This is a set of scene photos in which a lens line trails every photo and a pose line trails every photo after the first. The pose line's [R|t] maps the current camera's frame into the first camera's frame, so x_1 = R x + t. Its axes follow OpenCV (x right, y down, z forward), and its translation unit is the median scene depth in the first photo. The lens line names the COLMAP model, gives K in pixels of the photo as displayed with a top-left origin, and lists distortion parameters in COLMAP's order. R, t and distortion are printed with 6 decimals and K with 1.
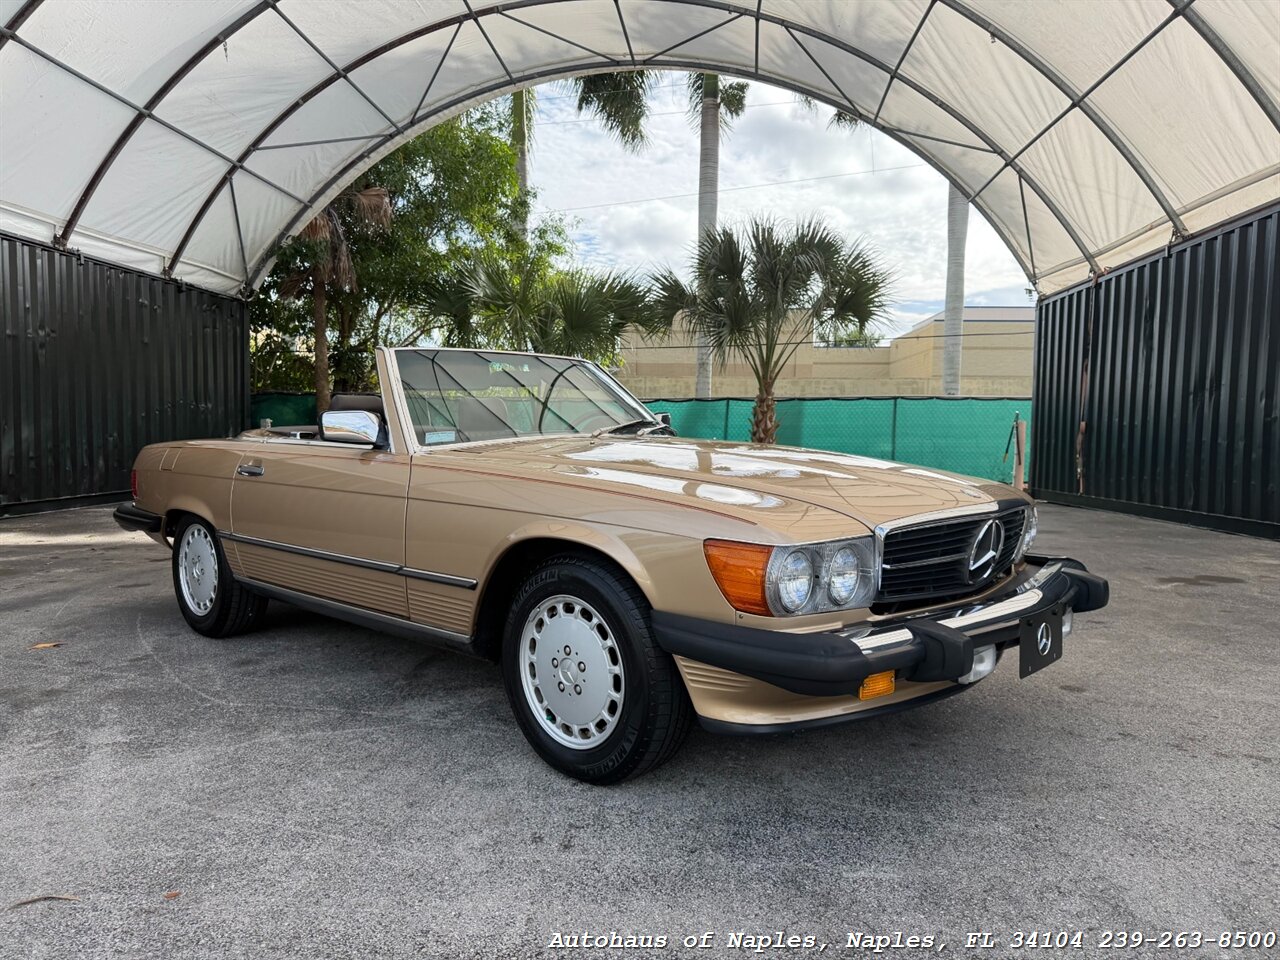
lens RADIAL K [[910.8, 0, 633.3], [0, 910.8, 485.8], [0, 0, 1]] dist [0.041799, -0.053697]
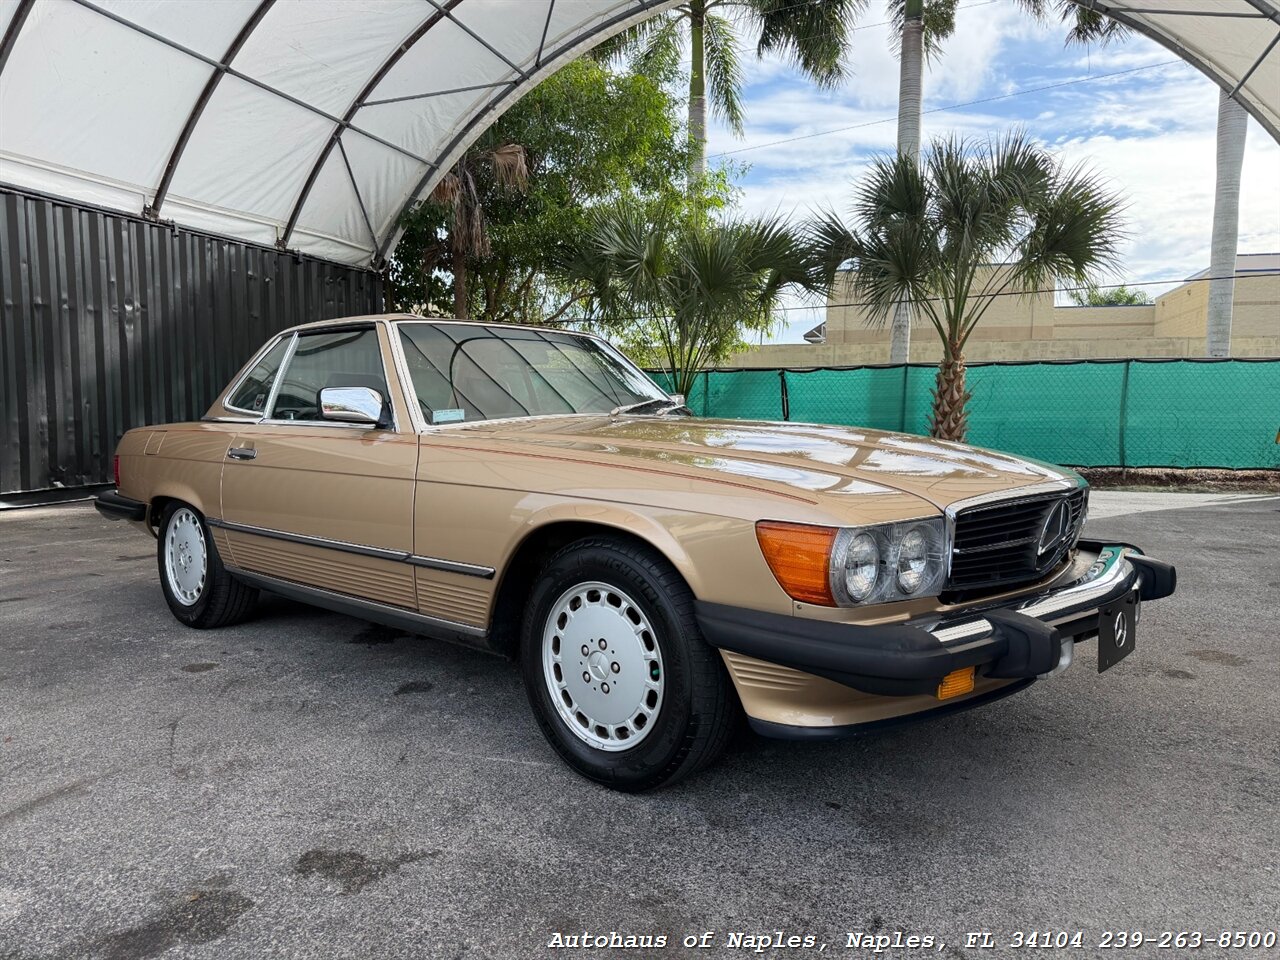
lens RADIAL K [[910.8, 0, 632.3], [0, 910.8, 476.0], [0, 0, 1]] dist [0.041799, -0.053697]
pose [[0.968916, 0.011868, -0.247103, 0.084356], [-0.007516, 0.999800, 0.018547, -0.009198], [0.247274, -0.016113, 0.968812, 0.151787]]
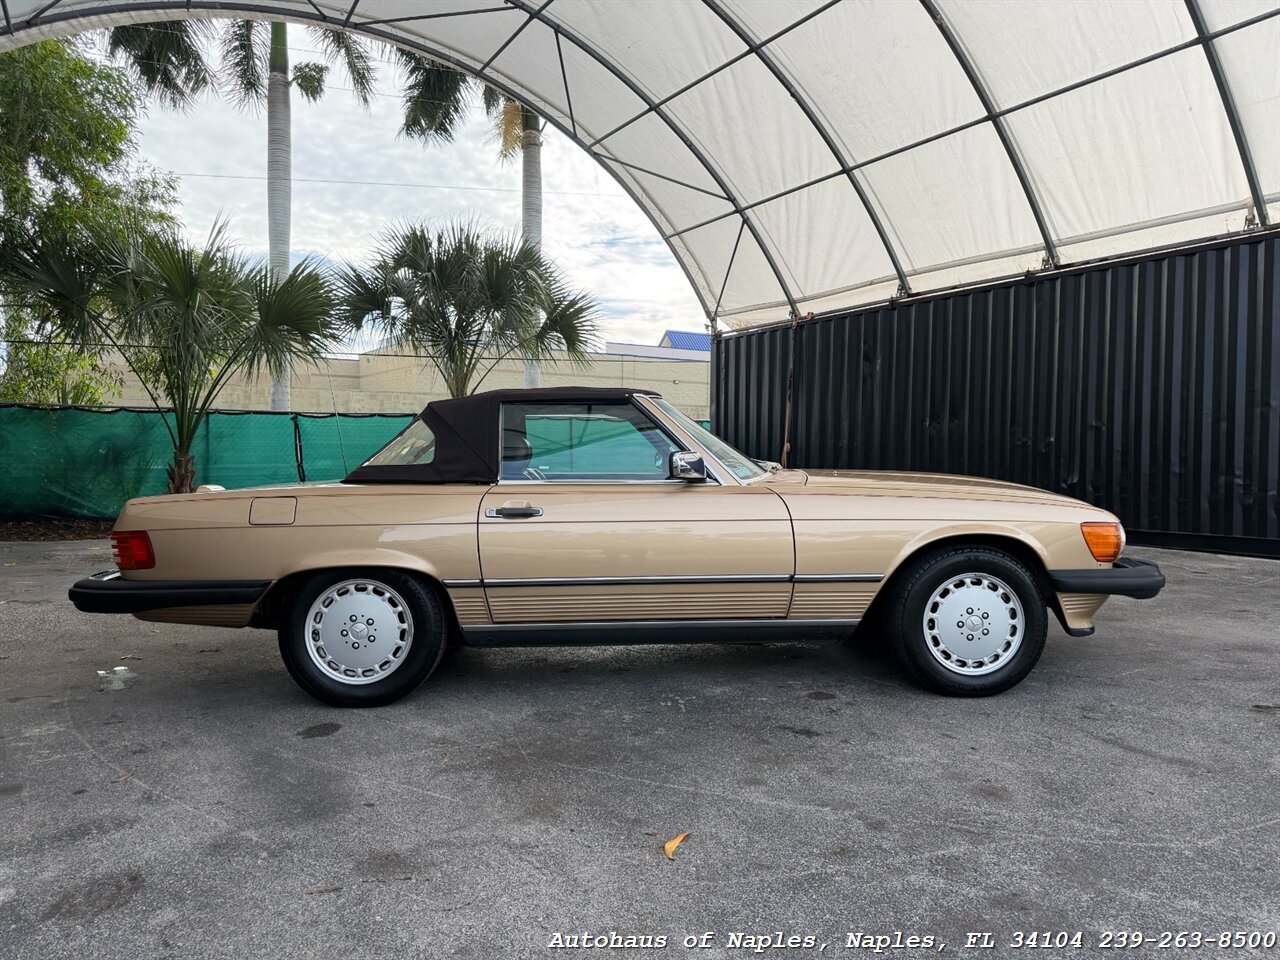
lens RADIAL K [[910.8, 0, 634.6], [0, 910.8, 482.5], [0, 0, 1]] dist [0.041799, -0.053697]
pose [[0.804318, -0.027709, 0.593553, -0.320571], [0.038174, 0.999258, -0.005081, -0.018216], [-0.592972, 0.026745, 0.804779, 0.170059]]
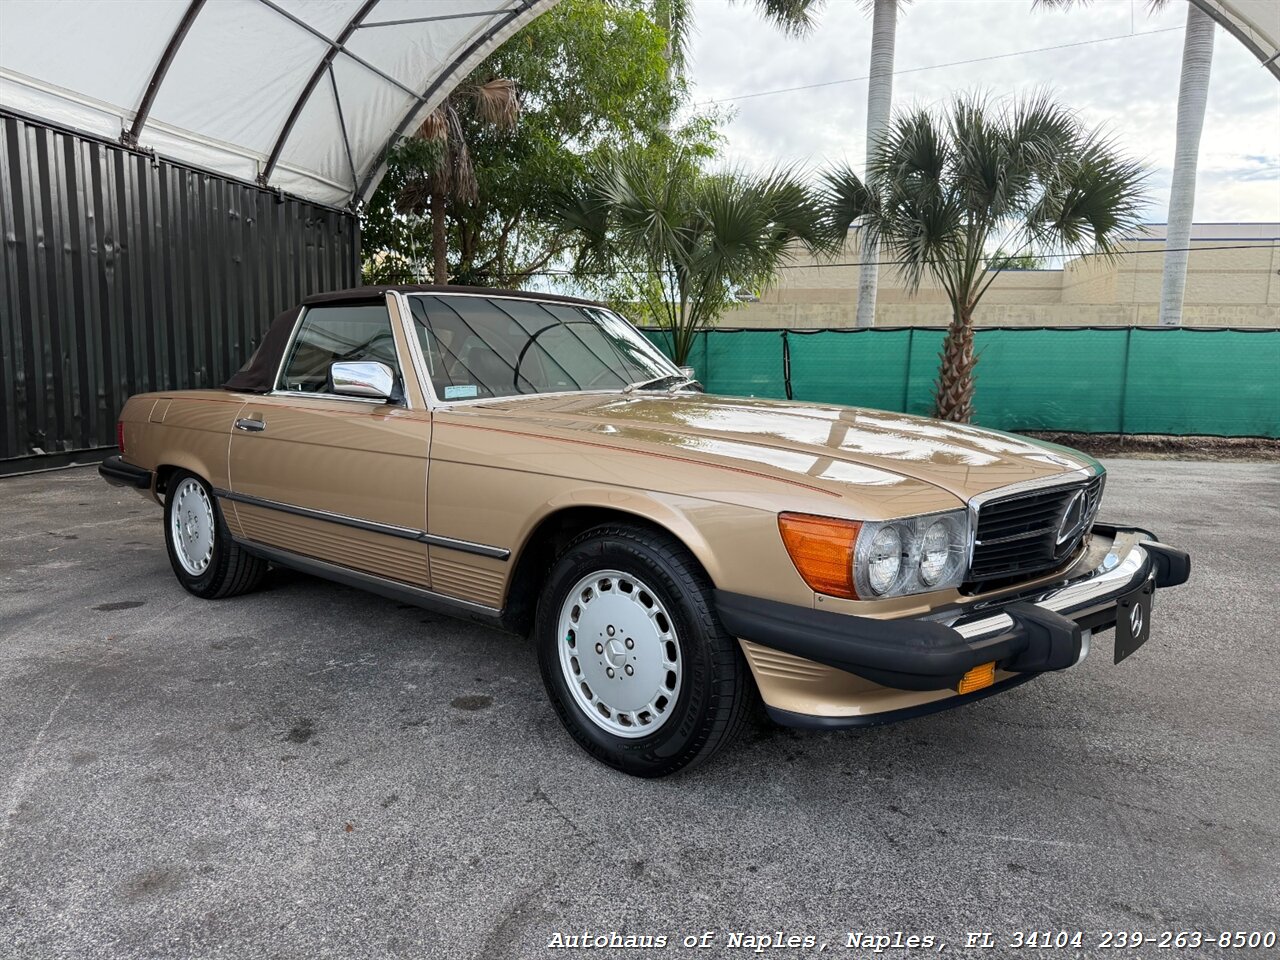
lens RADIAL K [[910.8, 0, 635.8], [0, 910.8, 480.6], [0, 0, 1]] dist [0.041799, -0.053697]
pose [[0.990435, 0.025506, -0.135604, -0.034480], [-0.015869, 0.997301, 0.071681, -0.016715], [0.137066, -0.068843, 0.988167, 0.169623]]
